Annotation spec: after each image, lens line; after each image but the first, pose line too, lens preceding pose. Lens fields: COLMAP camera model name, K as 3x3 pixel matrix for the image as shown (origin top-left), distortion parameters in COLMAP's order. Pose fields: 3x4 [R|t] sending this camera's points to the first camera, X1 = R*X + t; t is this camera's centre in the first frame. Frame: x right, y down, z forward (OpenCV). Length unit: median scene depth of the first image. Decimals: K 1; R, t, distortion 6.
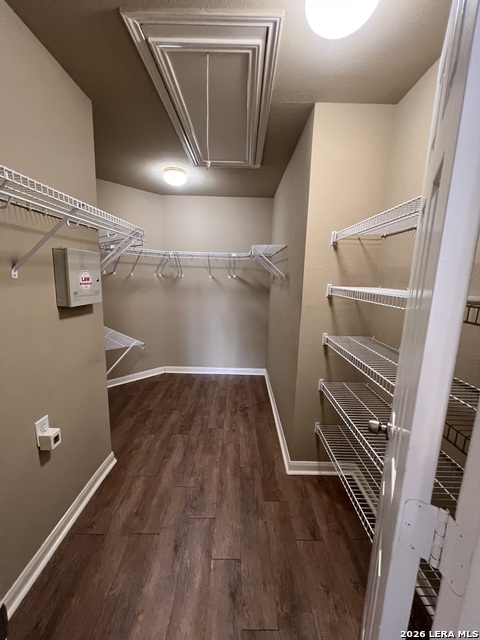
lens RADIAL K [[257.8, 0, 240.6], [0, 257.8, 319.8], [0, 0, 1]] dist [-0.004663, 0.000030]
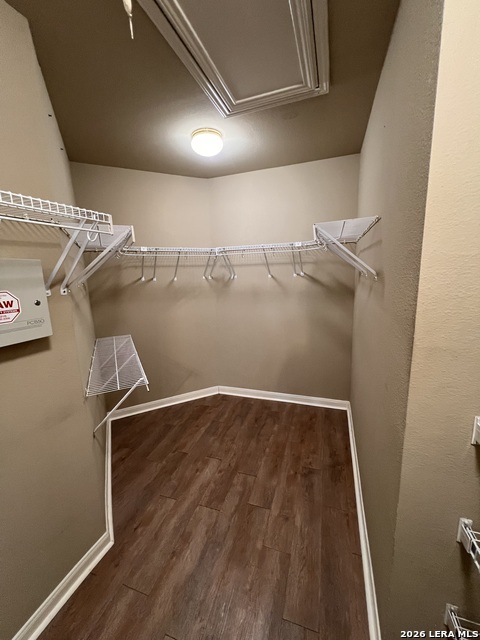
lens RADIAL K [[257.8, 0, 239.5], [0, 257.8, 319.2], [0, 0, 1]] dist [-0.004663, 0.000030]
pose [[0.942658, 0.001447, -0.333757, 0.068561], [0.004398, 0.999850, 0.016755, -0.068913], [0.333732, -0.017262, 0.942510, 0.320839]]
